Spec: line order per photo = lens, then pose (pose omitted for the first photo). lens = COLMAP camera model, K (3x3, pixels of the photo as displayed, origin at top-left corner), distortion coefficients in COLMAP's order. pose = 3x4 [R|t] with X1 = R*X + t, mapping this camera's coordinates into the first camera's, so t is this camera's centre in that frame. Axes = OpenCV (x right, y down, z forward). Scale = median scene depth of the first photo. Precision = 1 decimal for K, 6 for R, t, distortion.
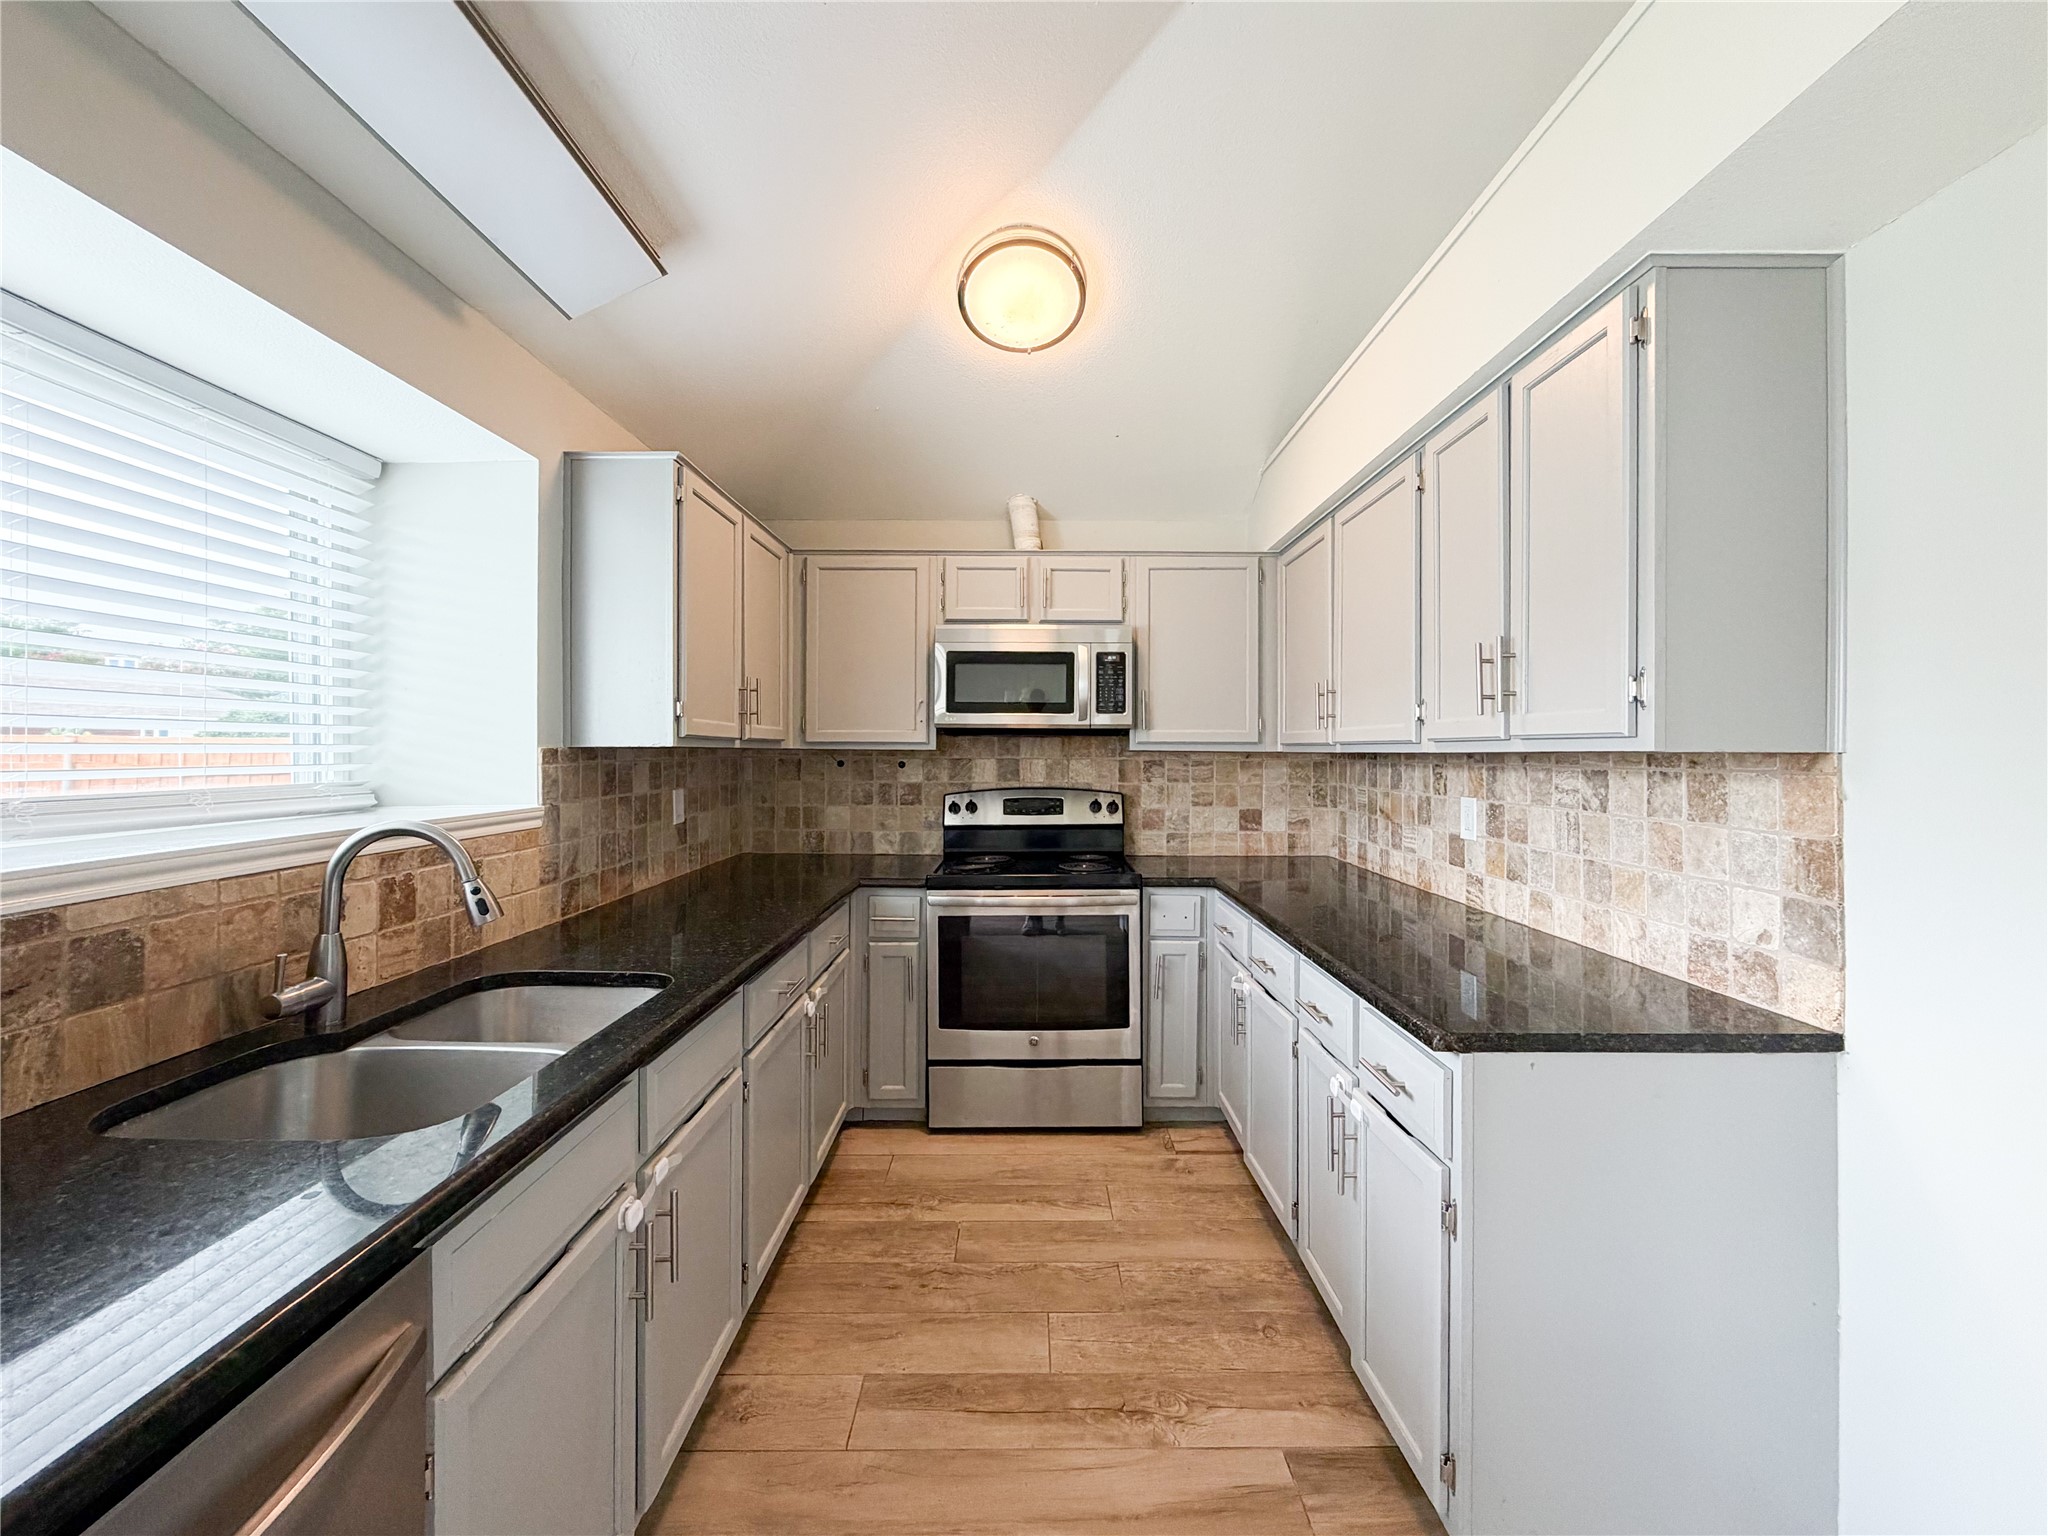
lens RADIAL K [[860.2, 0, 1023.2], [0, 860.2, 745.2], [0, 0, 1]] dist [-0.000125, -0.000052]
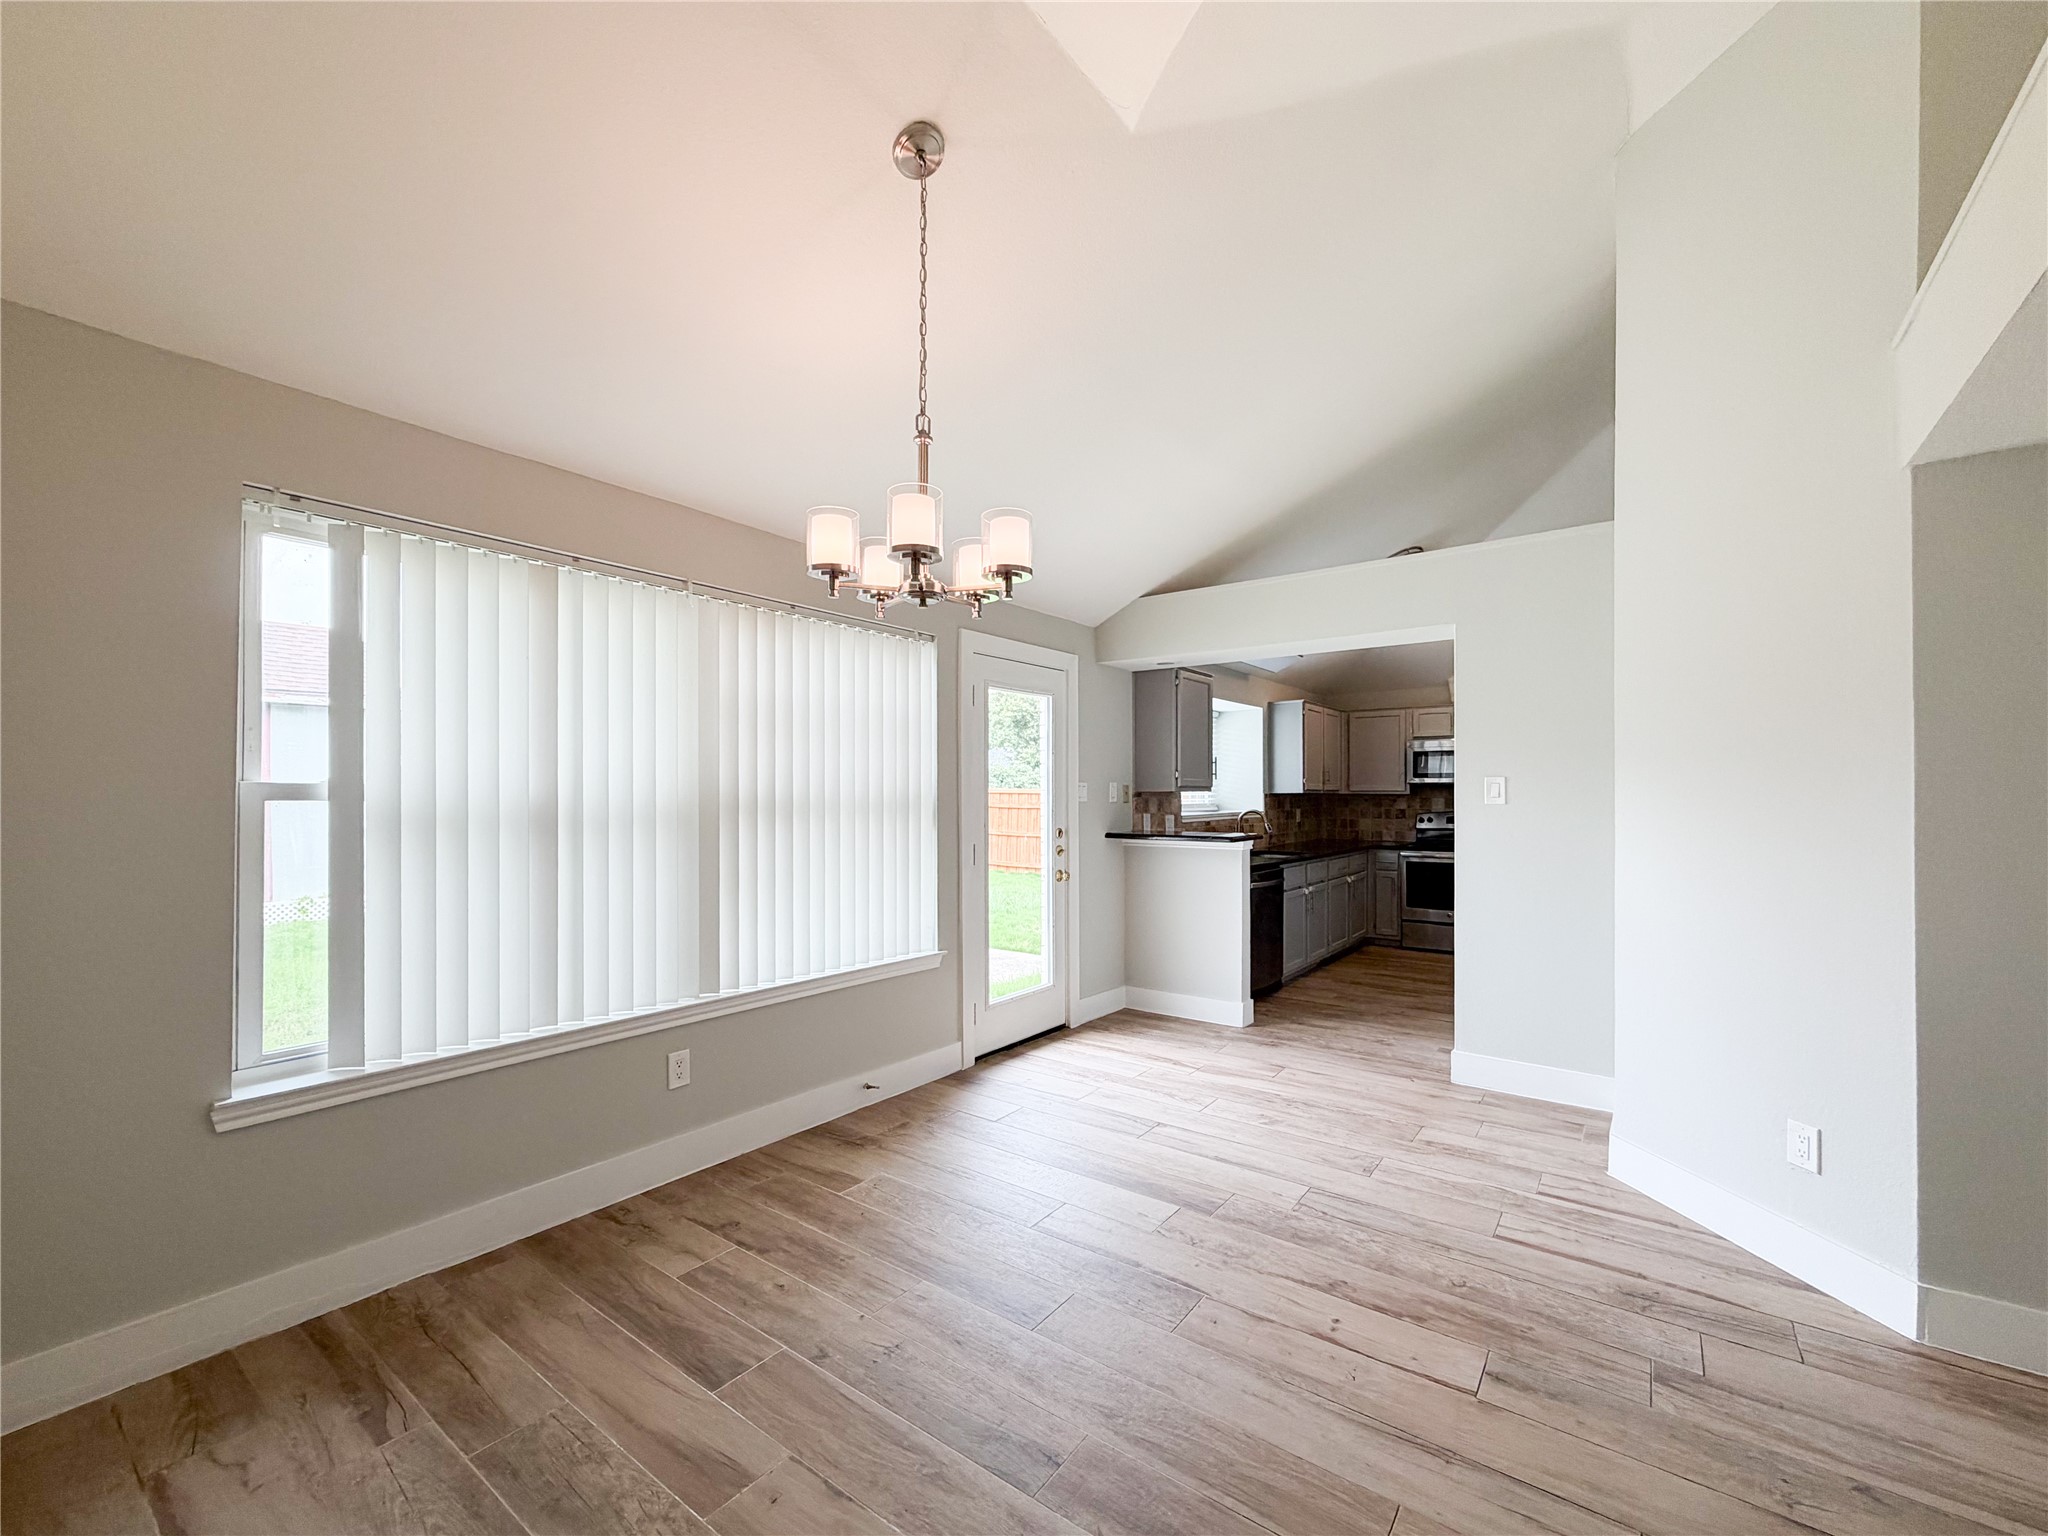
lens RADIAL K [[830.6, 0, 999.1], [0, 830.6, 791.3], [0, 0, 1]] dist [-0.000785, -0.000235]
pose [[0.787959, -0.006356, -0.615694, 0.391289], [0.005689, 0.999979, -0.003042, -0.000270], [0.615701, -0.001105, 0.787979, -1.384513]]
